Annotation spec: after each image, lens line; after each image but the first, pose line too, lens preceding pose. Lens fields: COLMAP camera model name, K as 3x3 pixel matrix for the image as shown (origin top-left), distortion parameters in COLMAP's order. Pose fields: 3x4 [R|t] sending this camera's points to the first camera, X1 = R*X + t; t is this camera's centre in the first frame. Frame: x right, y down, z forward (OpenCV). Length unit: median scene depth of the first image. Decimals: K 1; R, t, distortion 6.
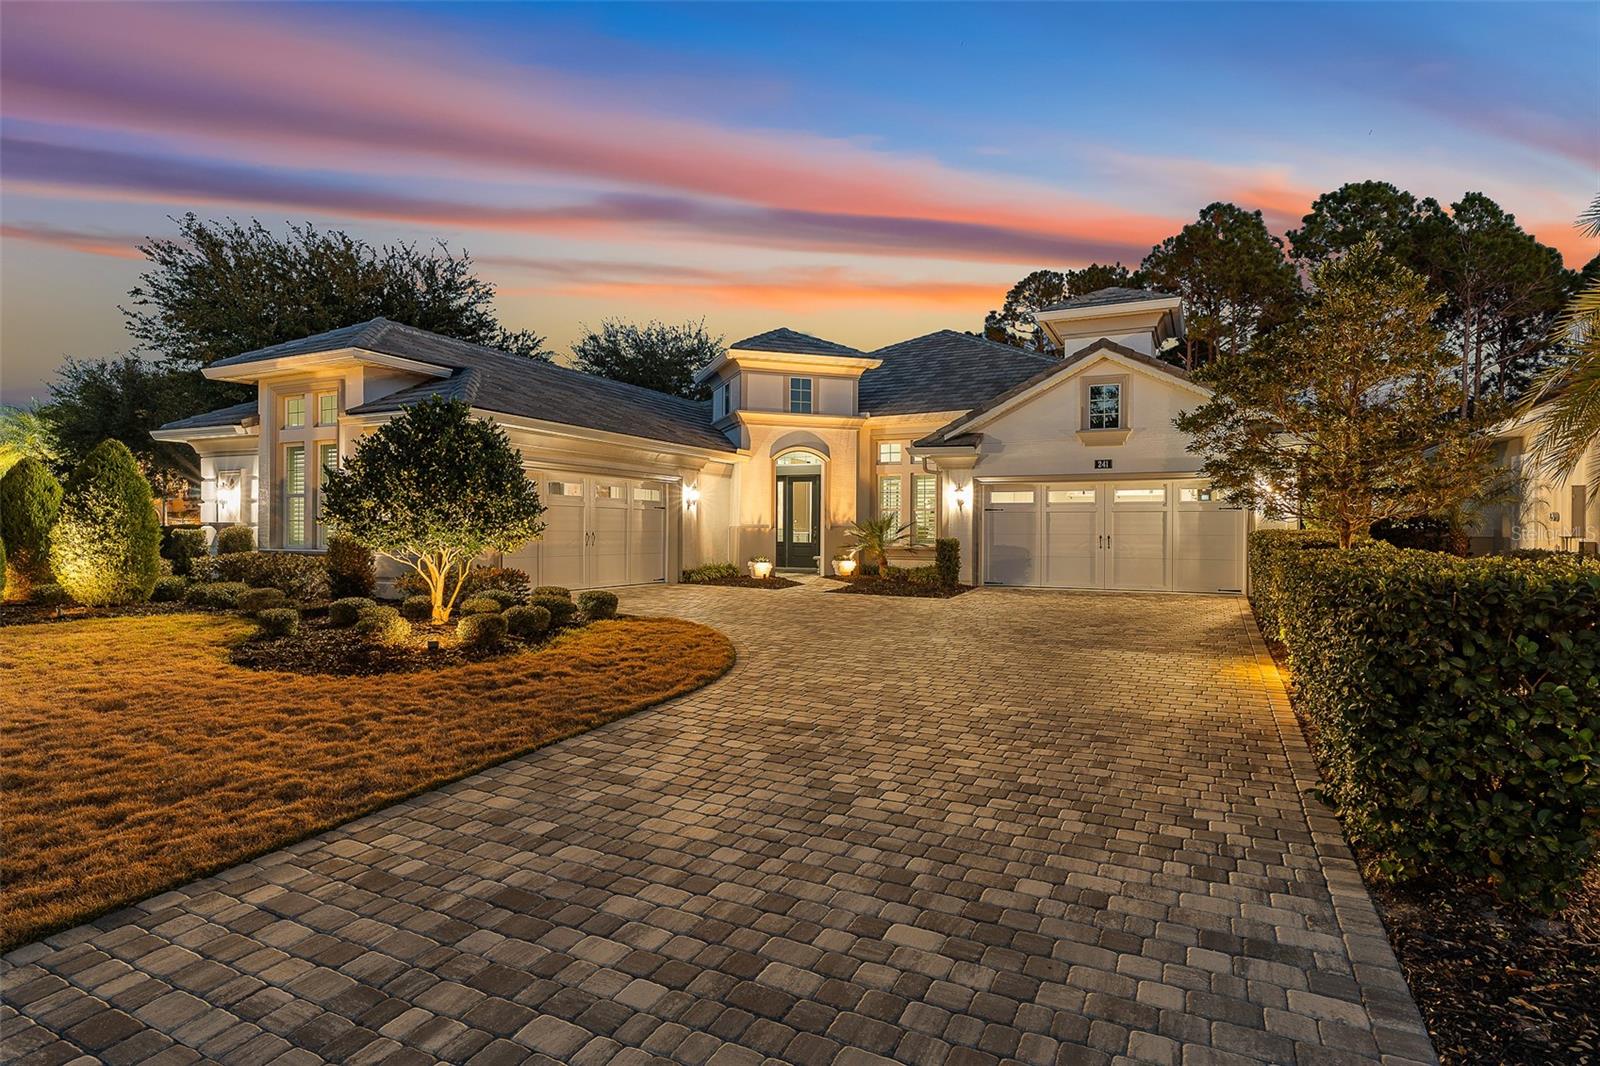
lens RADIAL K [[823.2, 0, 807.0], [0, 823.2, 530.3], [0, 0, 1]] dist [-0.005854, 0.000783]
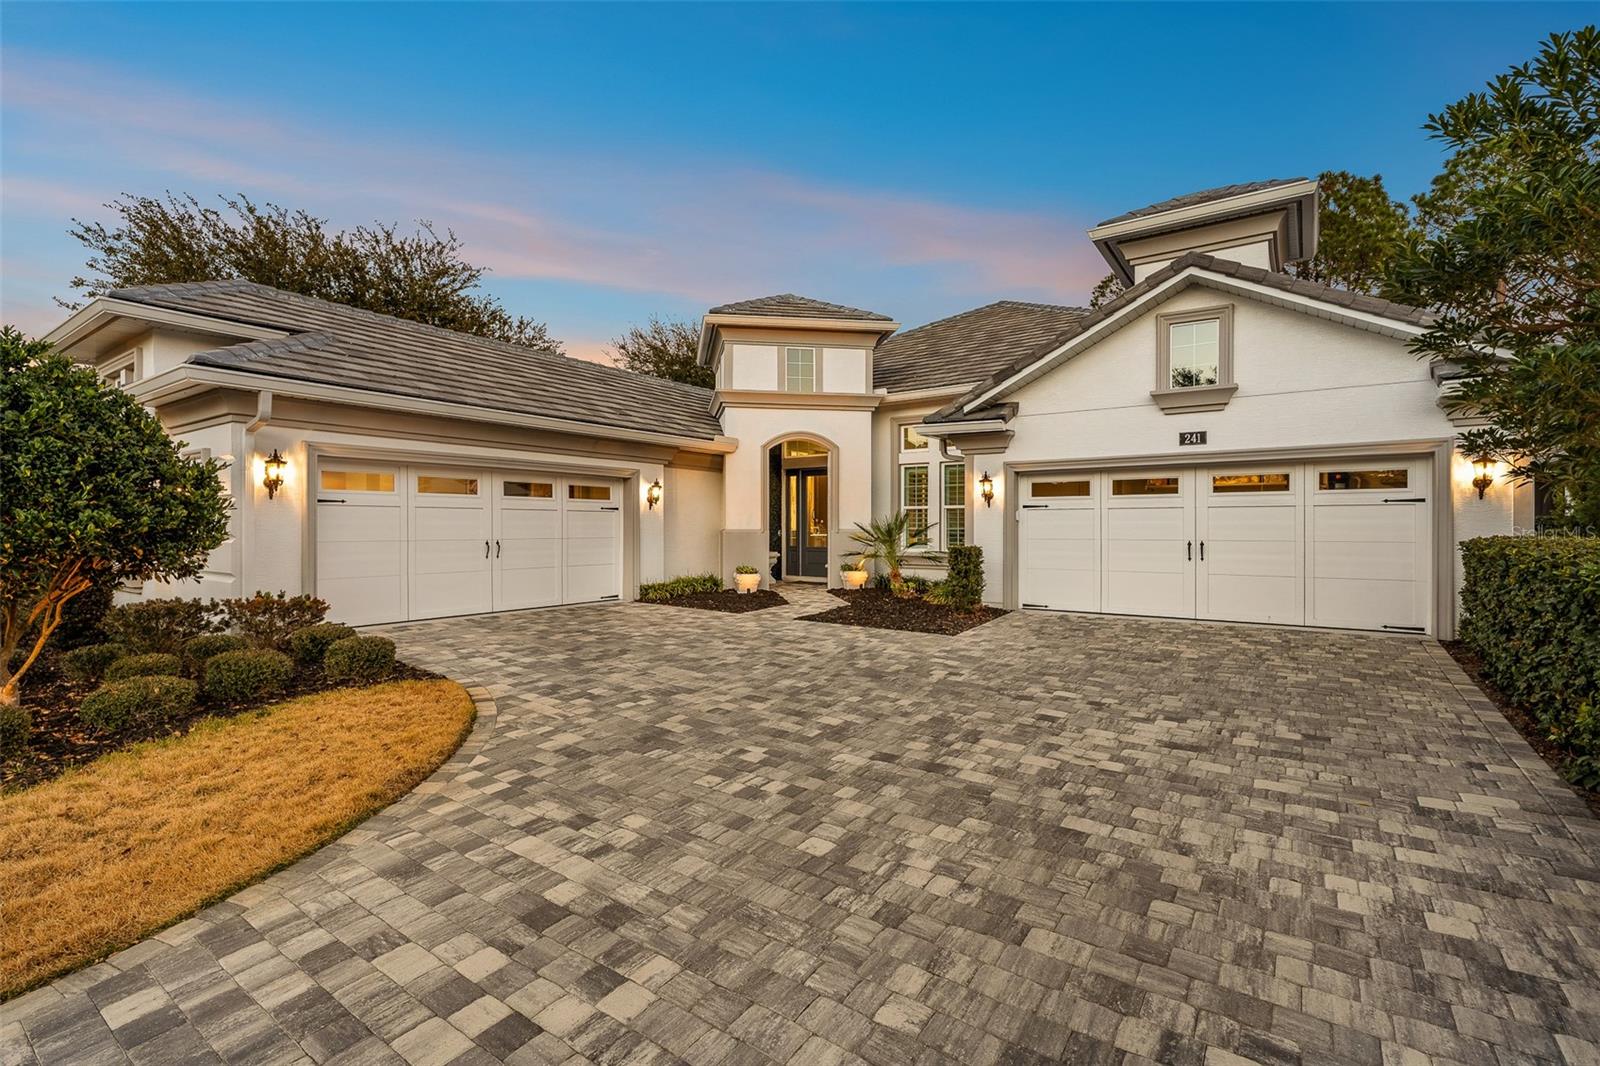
lens RADIAL K [[716.7, 0, 804.9], [0, 716.7, 530.0], [0, 0, 1]] dist [-0.008855, 0.002573]
pose [[0.987509, -0.005681, -0.157462, 0.116220], [0.006675, 0.999961, 0.005782, -0.008320], [0.157423, -0.006761, 0.987508, 0.311651]]
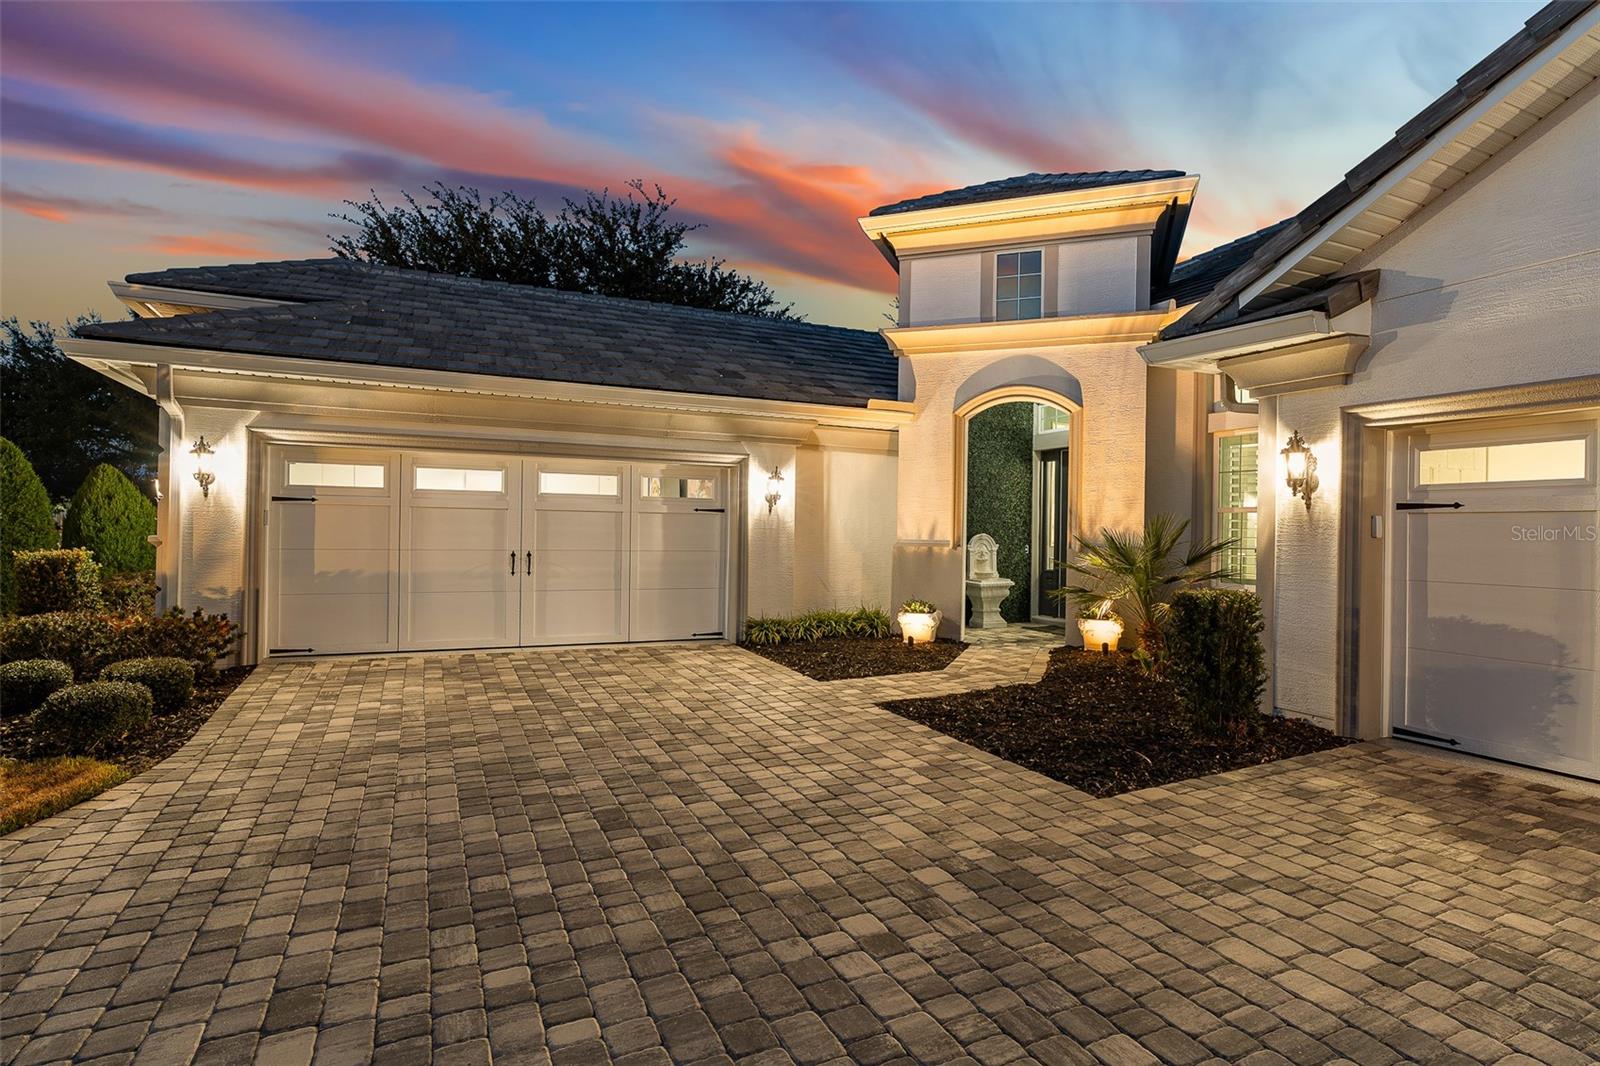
lens RADIAL K [[823.2, 0, 798.5], [0, 823.2, 532.1], [0, 0, 1]] dist [-0.005854, 0.000783]
pose [[0.772419, 0.006946, -0.635075, 0.223629], [-0.009981, 0.999949, -0.001202, -0.010989], [0.635035, 0.007267, 0.772449, 0.557025]]
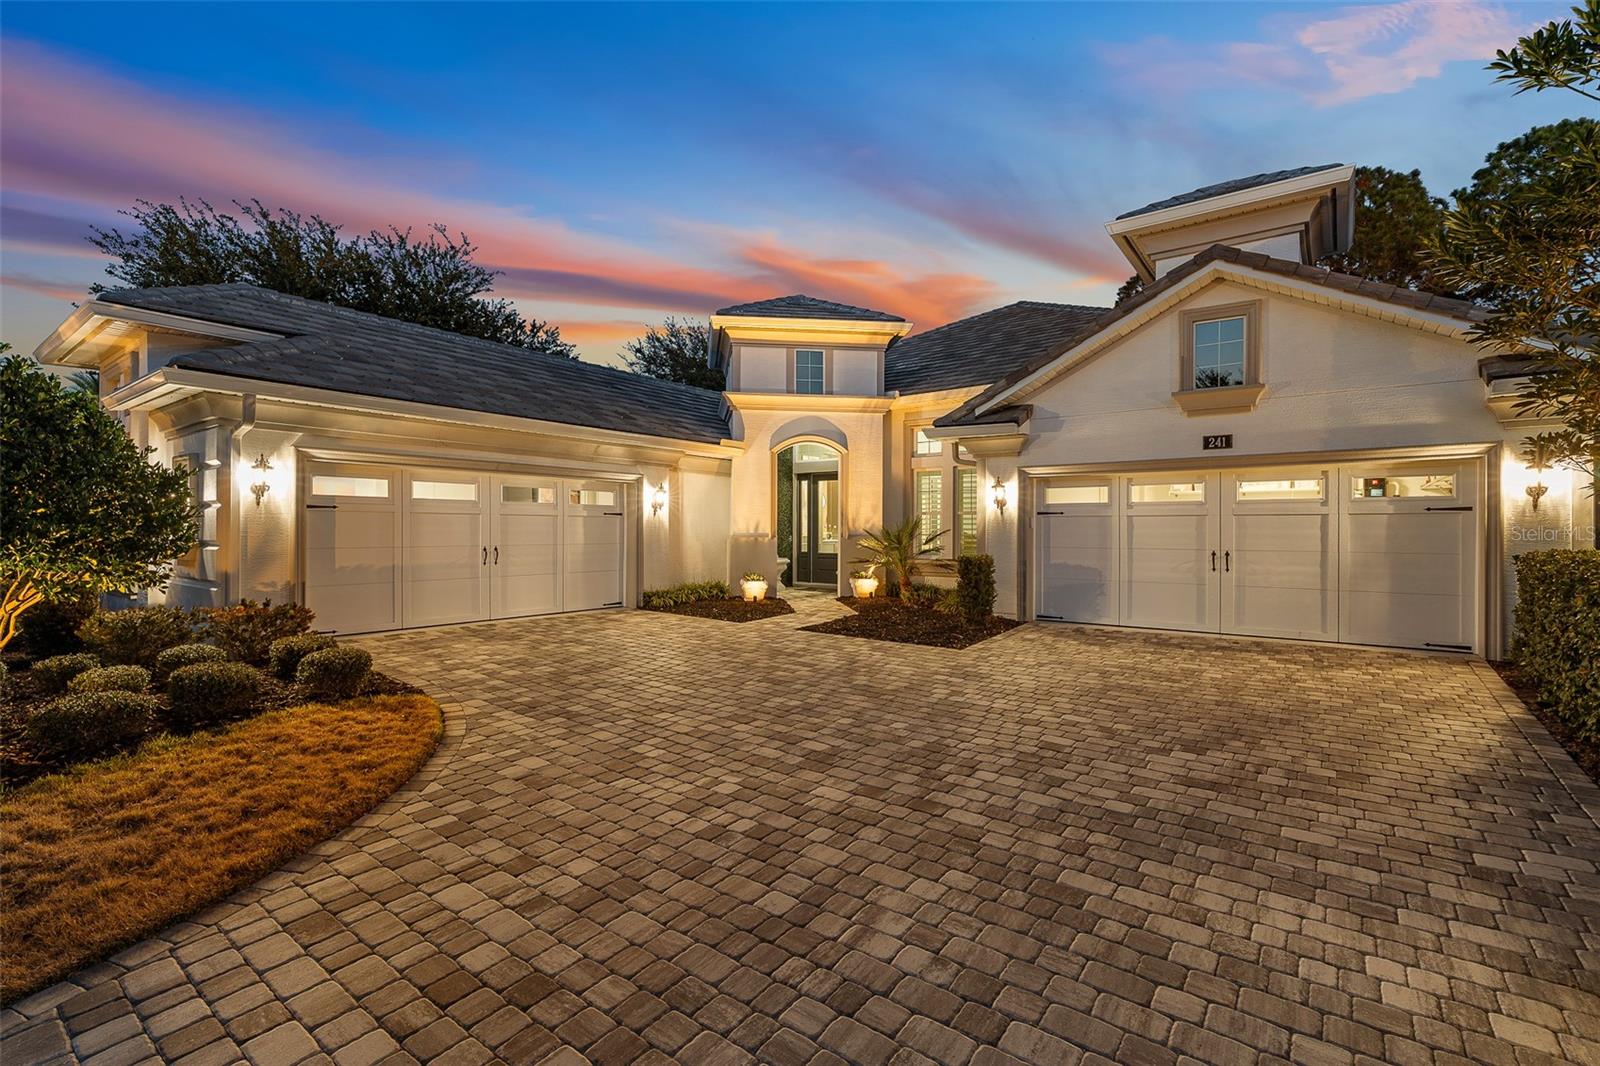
lens RADIAL K [[716.7, 0, 801.7], [0, 716.7, 531.4], [0, 0, 1]] dist [-0.008855, 0.002573]
pose [[0.981695, -0.002721, -0.190441, 0.125221], [0.003268, 0.999991, 0.002557, -0.010716], [0.190432, -0.003132, 0.981695, 0.331200]]
